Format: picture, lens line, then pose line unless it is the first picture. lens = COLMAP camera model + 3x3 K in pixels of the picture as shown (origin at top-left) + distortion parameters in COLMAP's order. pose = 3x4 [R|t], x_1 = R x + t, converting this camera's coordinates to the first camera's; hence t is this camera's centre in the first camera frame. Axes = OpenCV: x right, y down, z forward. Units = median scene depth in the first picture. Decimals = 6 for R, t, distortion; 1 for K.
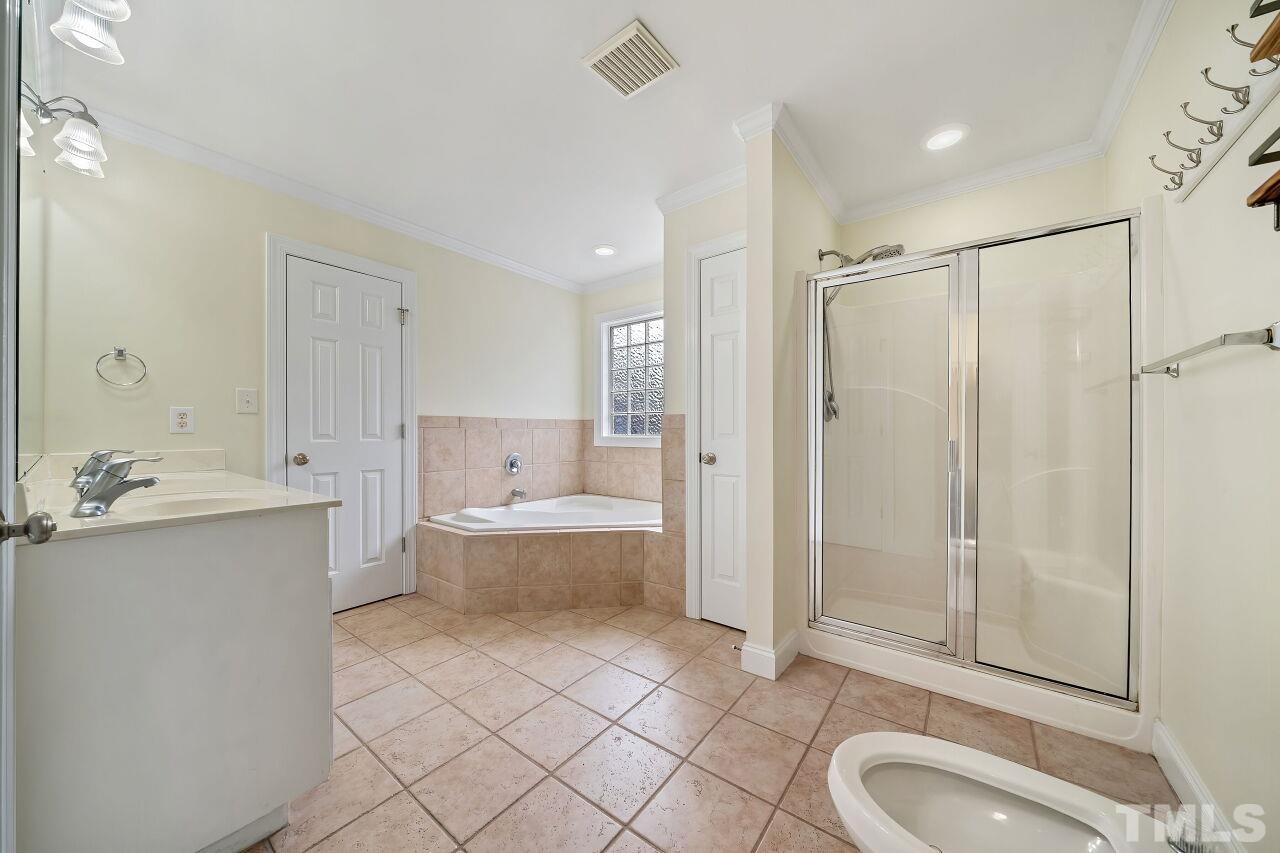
lens RADIAL K [[438.7, 0, 640.0], [0, 438.7, 426.5], [0, 0, 1]] dist [0.000329, 0.000026]
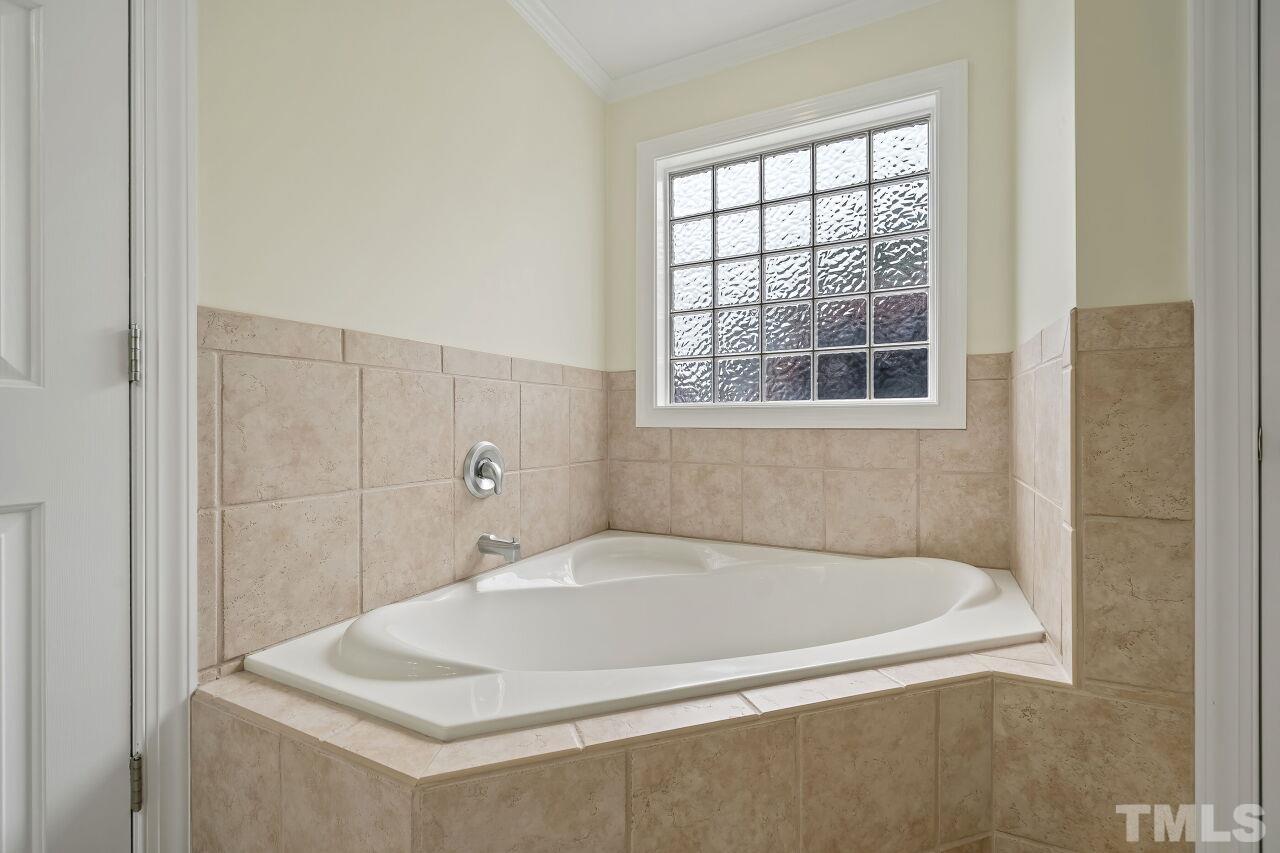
lens RADIAL K [[551.2, 0, 636.0], [0, 551.2, 418.7], [0, 0, 1]] dist [0.001265, 0.000355]
pose [[0.982446, 0.001336, 0.186542, -0.274486], [-0.002346, 0.999984, 0.005197, 0.041560], [-0.186532, -0.005543, 0.982433, 0.555685]]
